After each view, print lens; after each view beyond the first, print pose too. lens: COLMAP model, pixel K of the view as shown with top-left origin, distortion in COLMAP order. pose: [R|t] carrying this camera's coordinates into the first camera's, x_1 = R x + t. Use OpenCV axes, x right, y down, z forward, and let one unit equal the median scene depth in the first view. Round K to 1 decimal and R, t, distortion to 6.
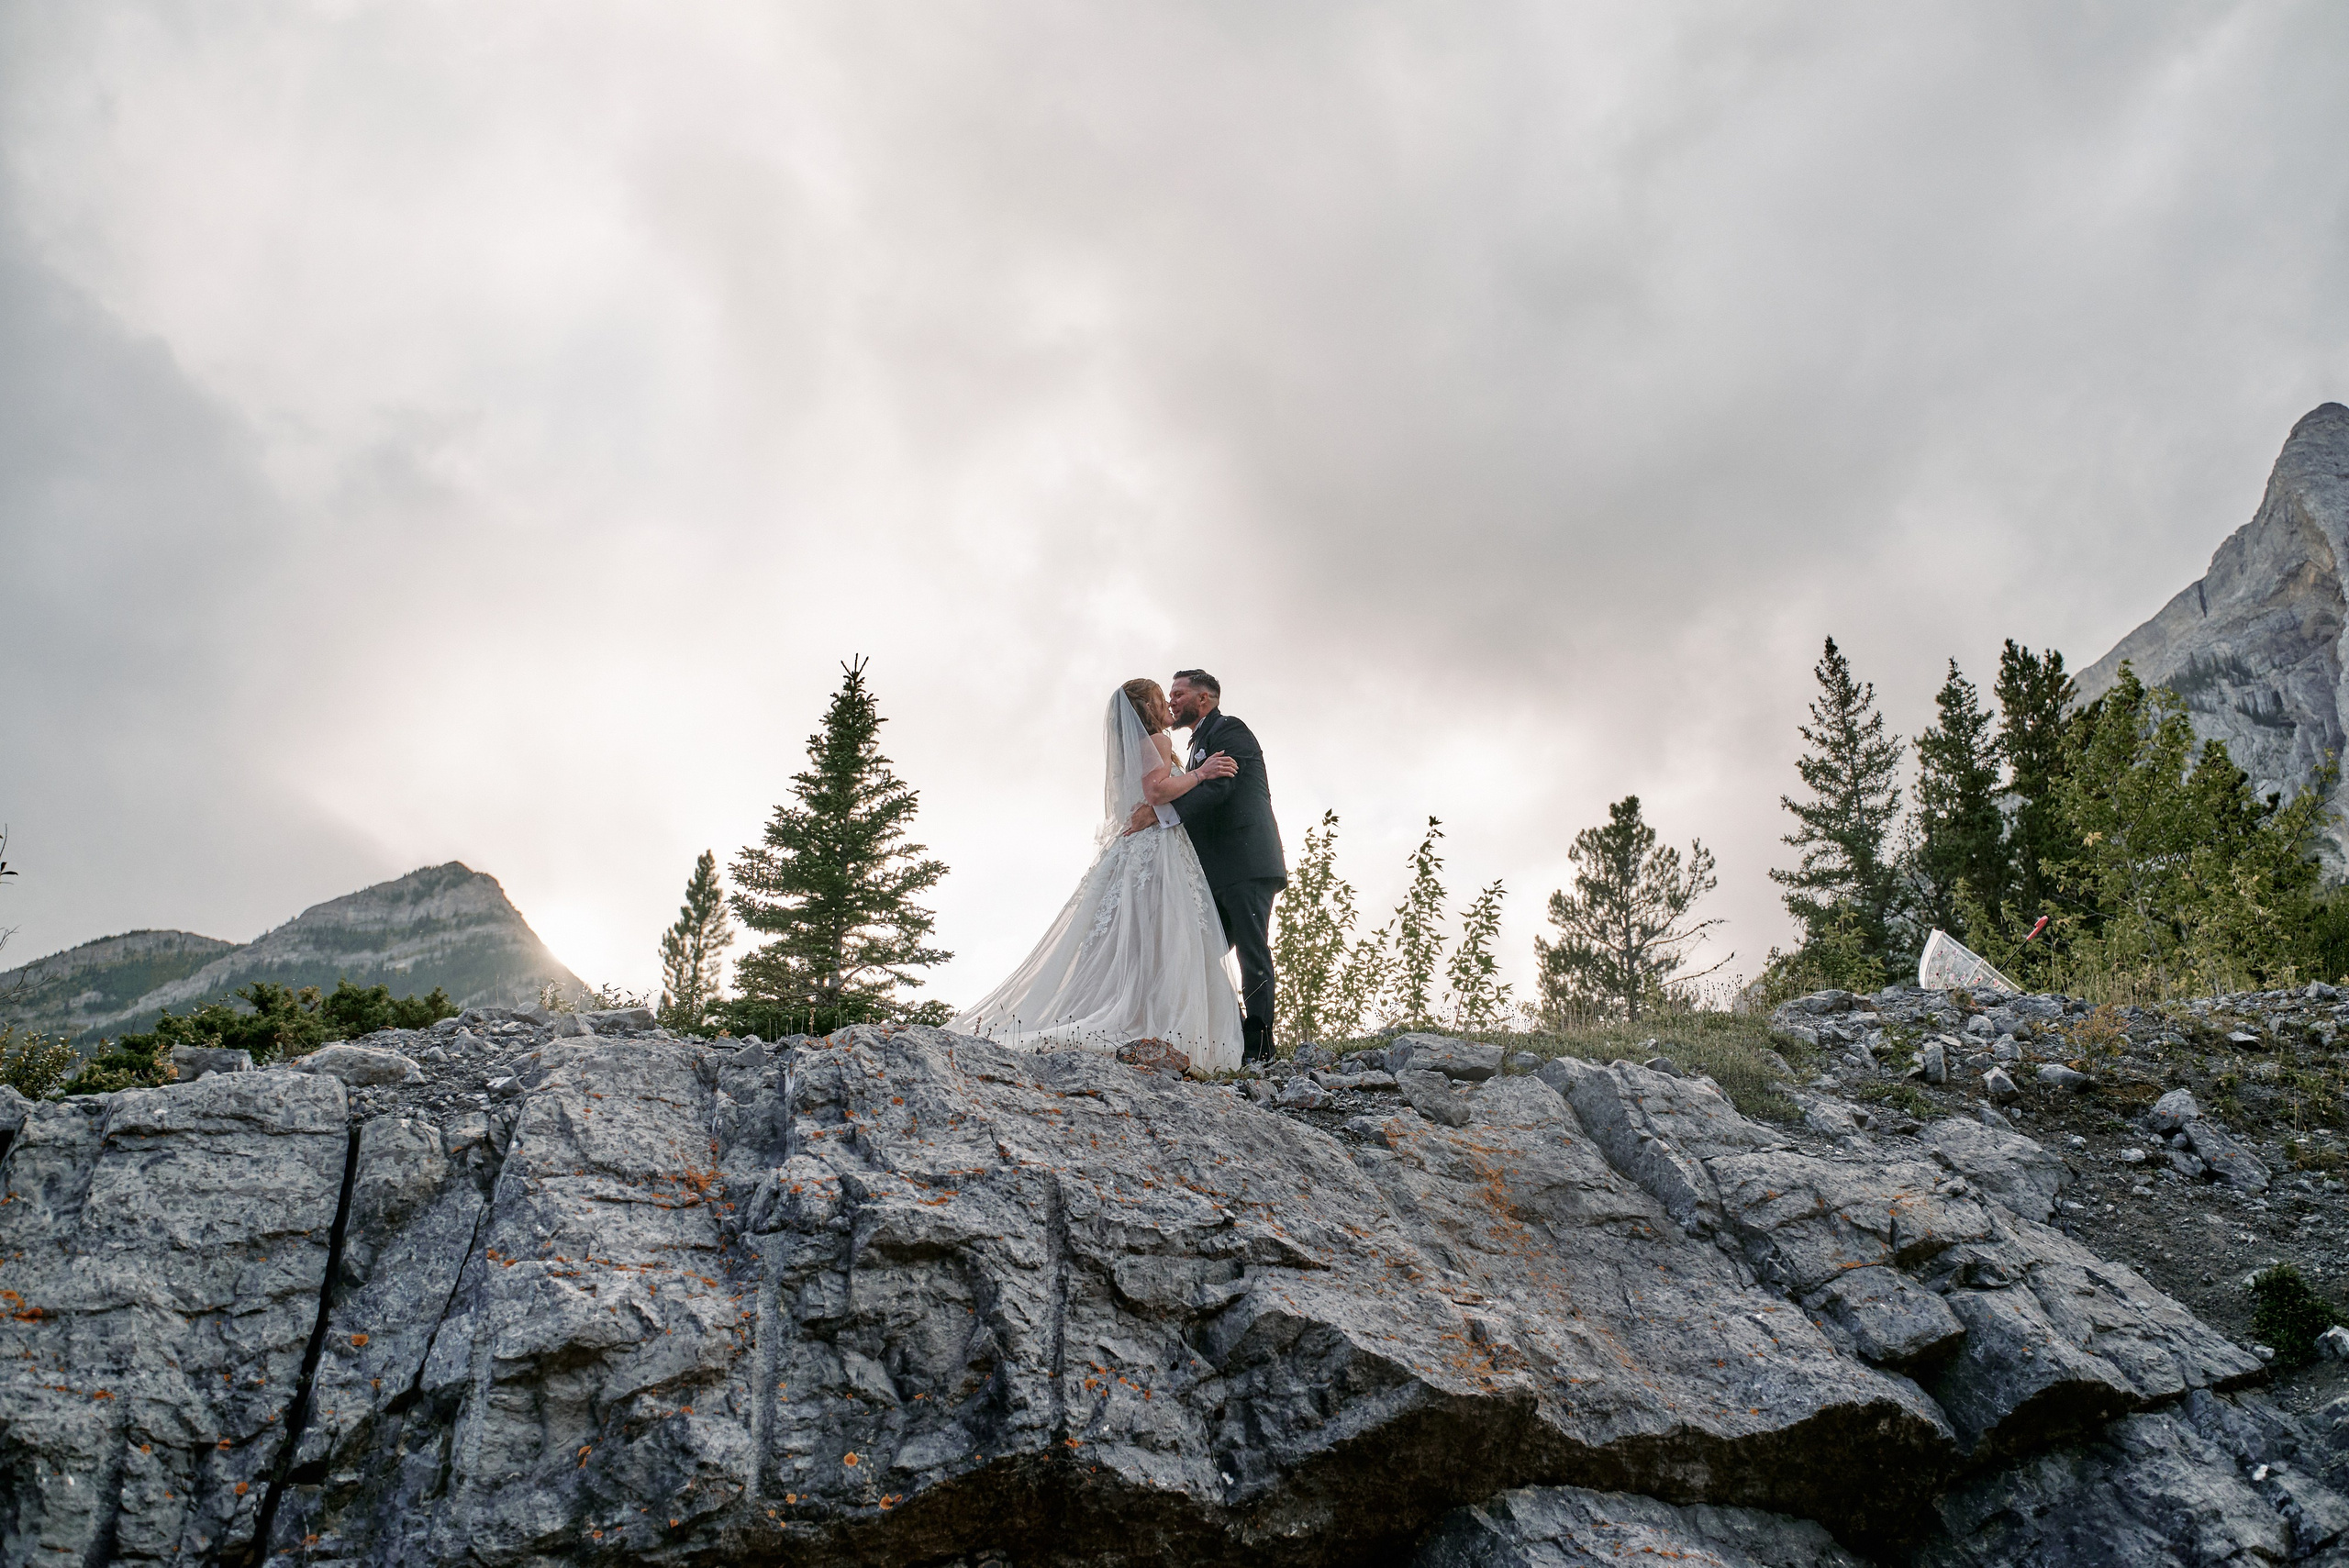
lens RADIAL K [[1892.1, 0, 1174.5], [0, 1892.1, 784.0], [0, 0, 1]] dist [0.008141, -0.019019]
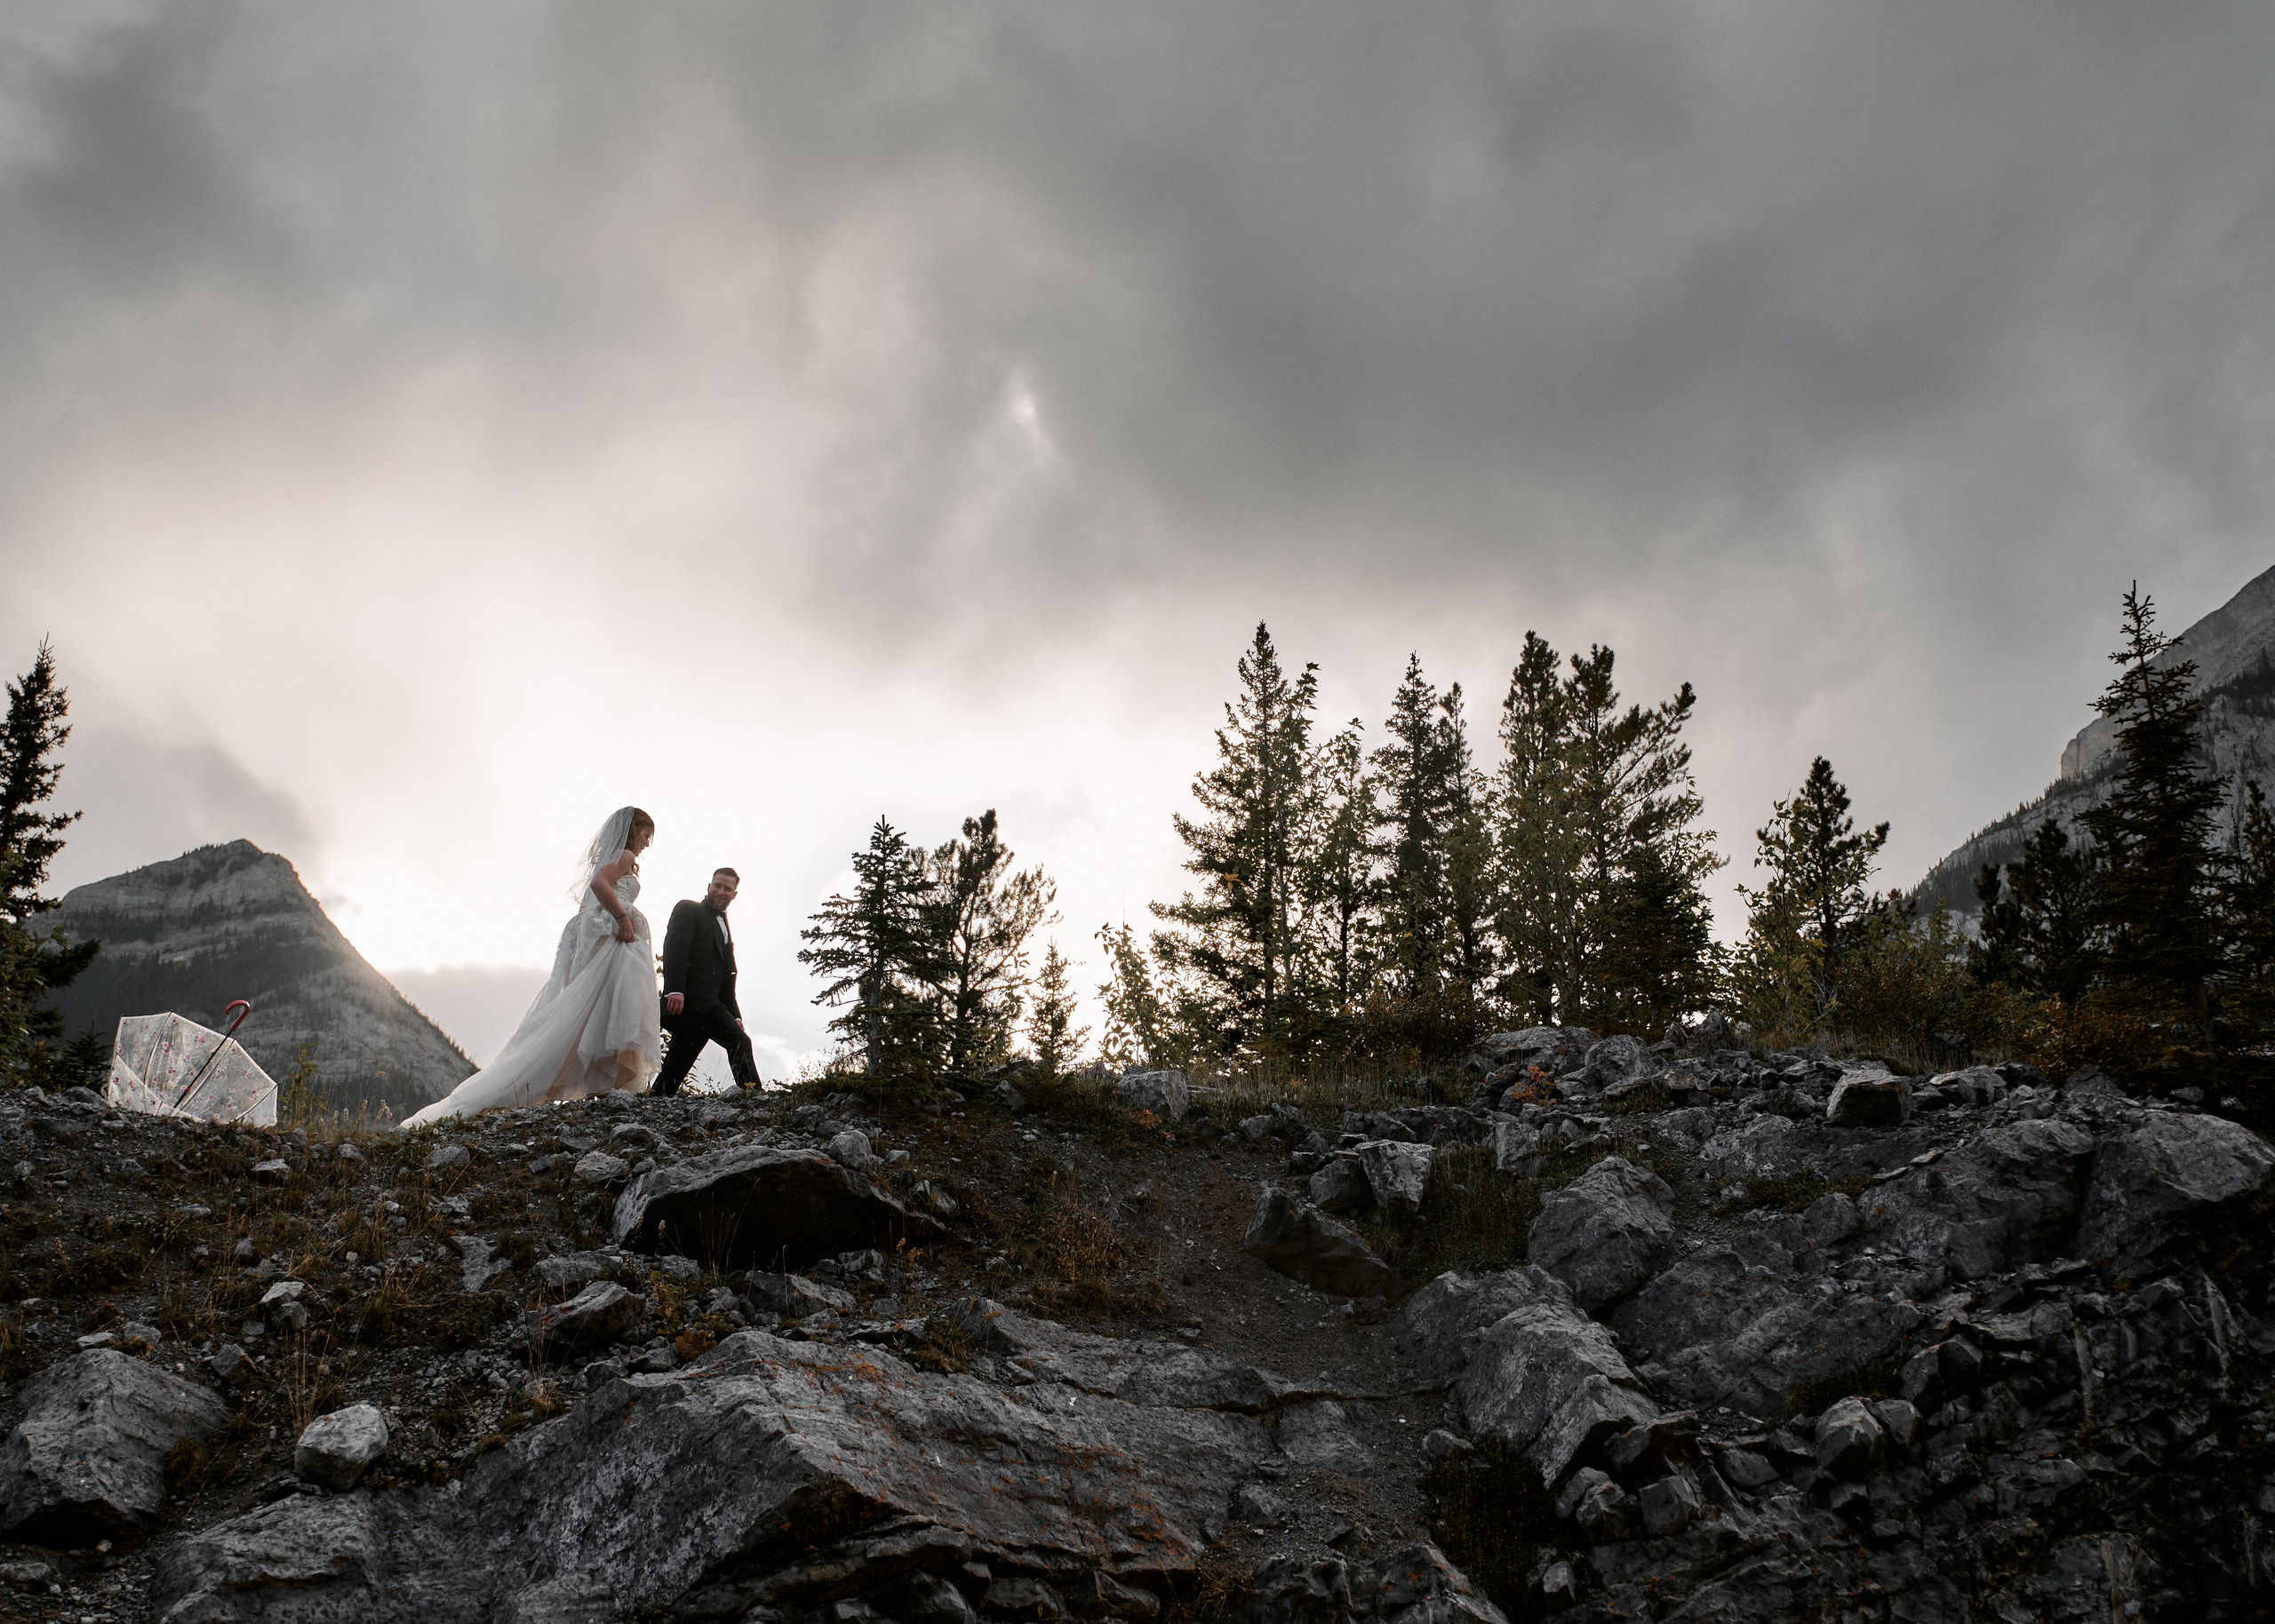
lens RADIAL K [[2206.4, 0, 1081.7], [0, 2206.4, 814.4], [0, 0, 1]] dist [-0.014900, -0.005672]
pose [[0.999680, 0.025207, 0.002109, 1.408895], [-0.025244, 0.999486, 0.019759, -0.058178], [-0.001610, -0.019806, 0.999803, 0.147011]]
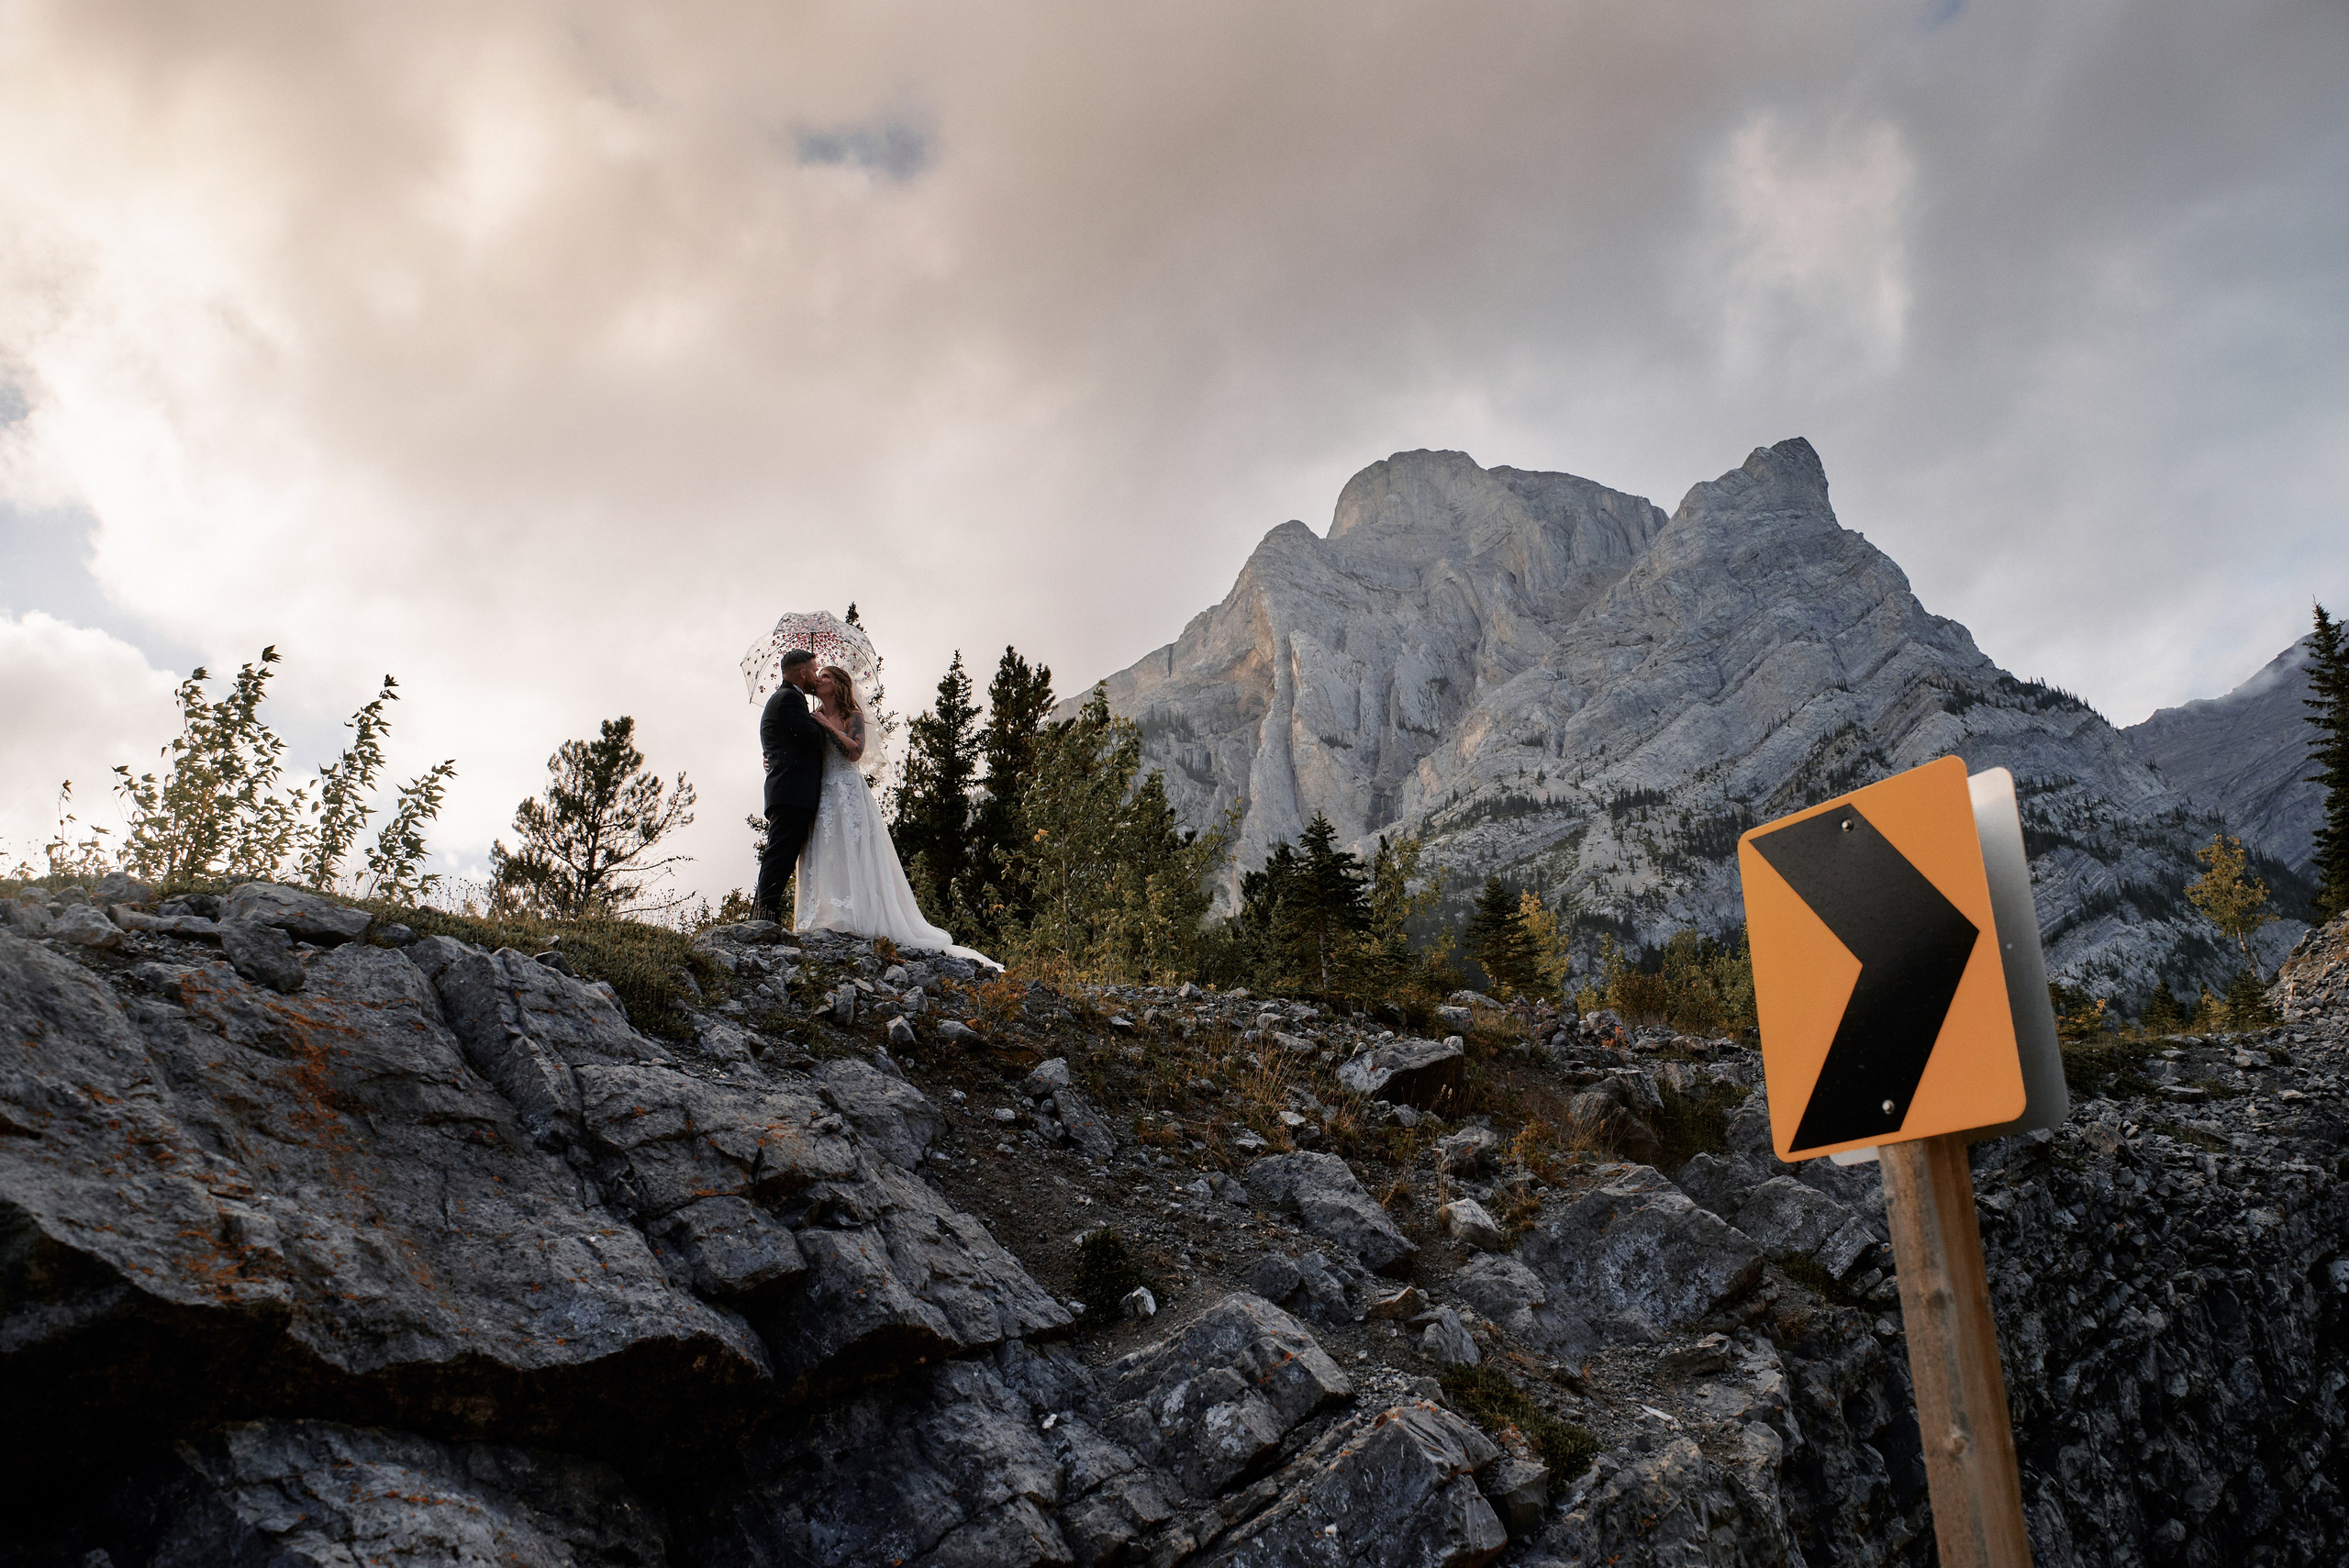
lens RADIAL K [[1898.4, 0, 1180.4], [0, 1898.4, 778.1], [0, 0, 1]] dist [-0.015259, 0.006867]
pose [[0.850300, 0.186385, 0.492189, 0.056243], [-0.199547, 0.979538, -0.026204, 0.030638], [-0.487001, -0.075934, 0.870094, 0.085500]]
